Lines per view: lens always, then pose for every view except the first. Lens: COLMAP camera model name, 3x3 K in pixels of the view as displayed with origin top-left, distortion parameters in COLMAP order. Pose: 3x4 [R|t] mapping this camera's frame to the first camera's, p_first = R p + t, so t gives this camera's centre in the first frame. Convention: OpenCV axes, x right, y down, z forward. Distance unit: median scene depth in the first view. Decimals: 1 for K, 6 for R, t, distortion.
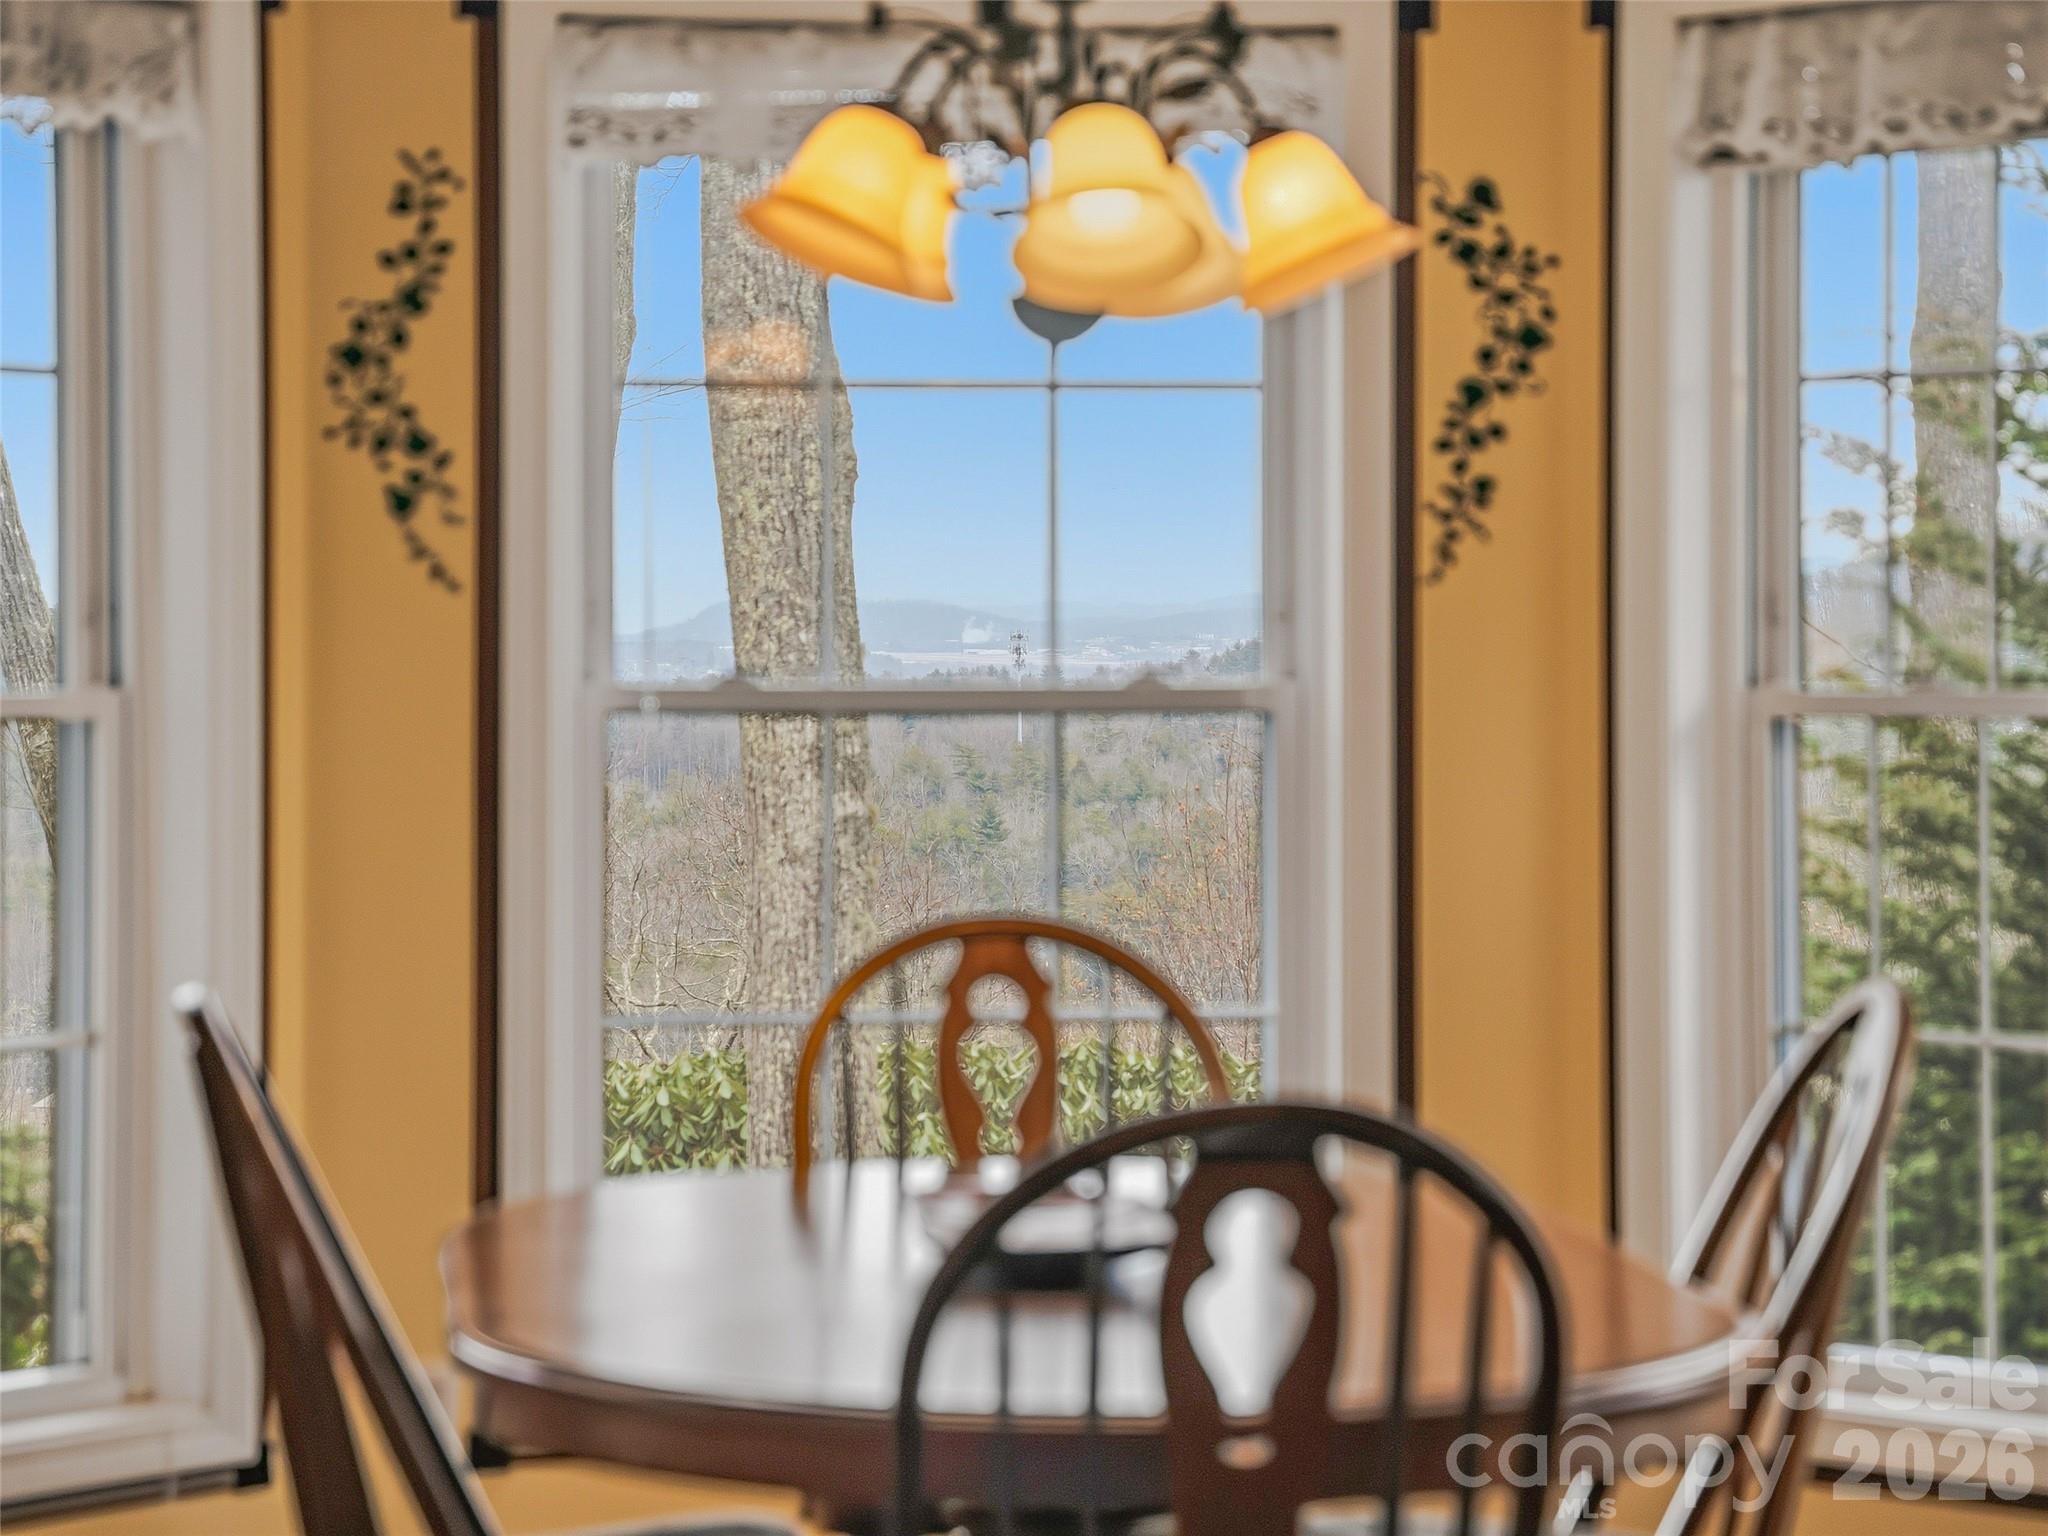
lens RADIAL K [[5070.1, 0, 1025.1], [0, 5070.1, 770.4], [0, 0, 1]] dist [0.272213, 0.000000]
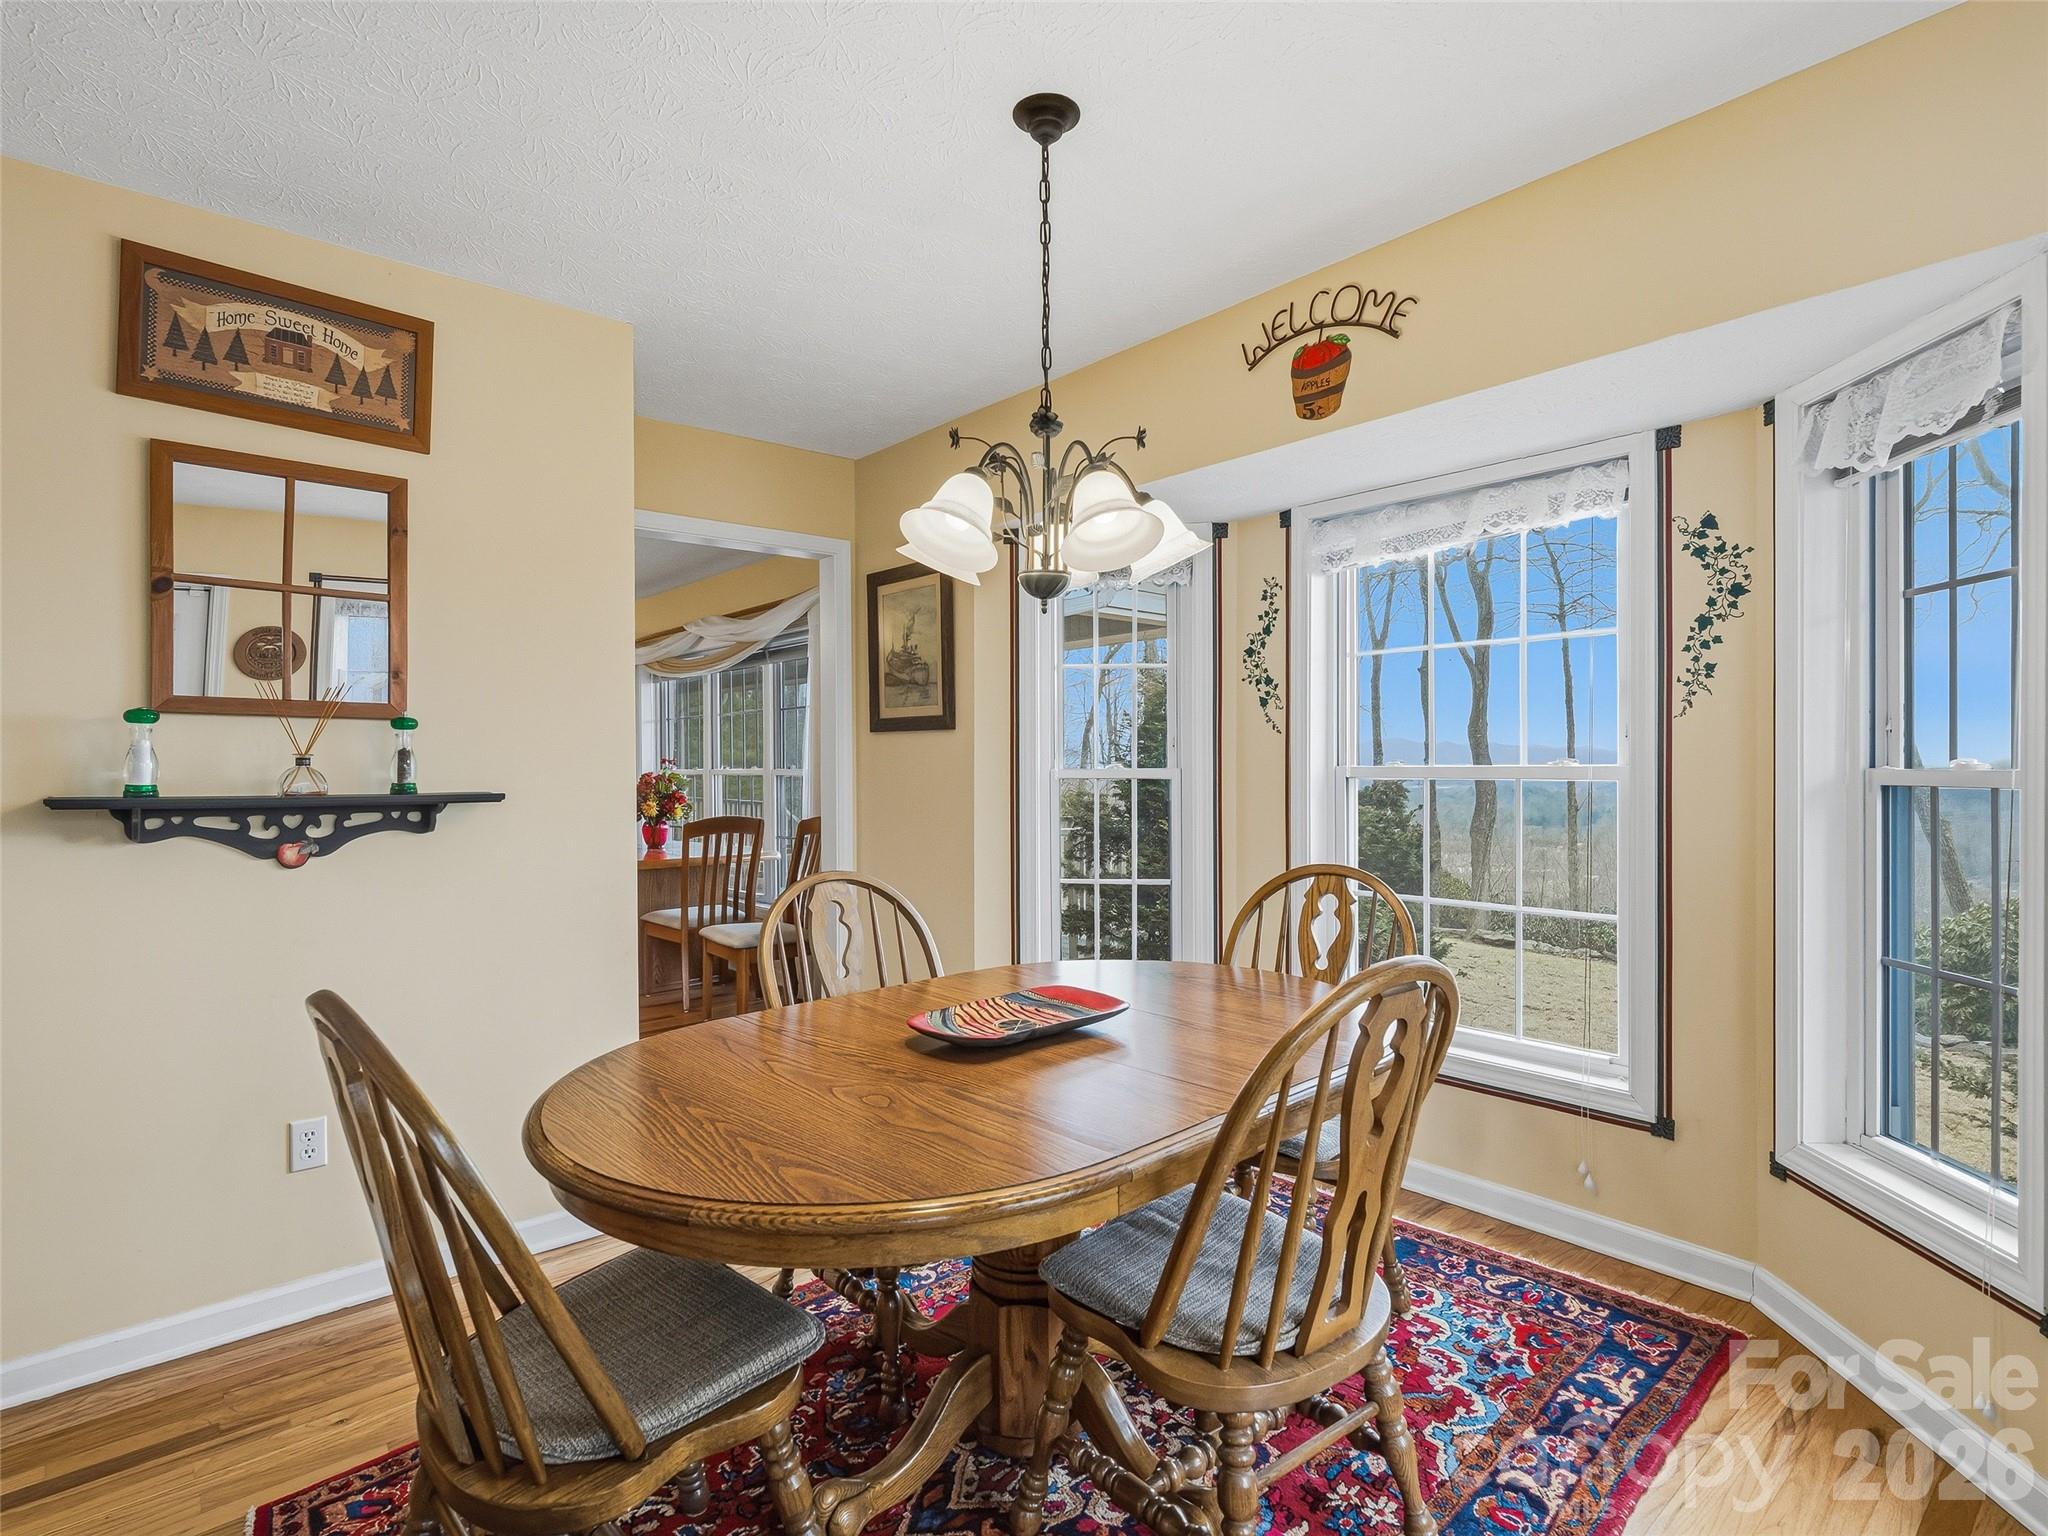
lens RADIAL K [[1035.0, 0, 1023.8], [0, 1035.0, 762.0], [0, 0, 1]] dist [-0.001671, -0.000252]
pose [[0.585650, -0.002728, -0.810559, 0.260347], [-0.022505, 0.999554, -0.019625, -0.005234], [0.810251, 0.029735, 0.585328, 0.549891]]
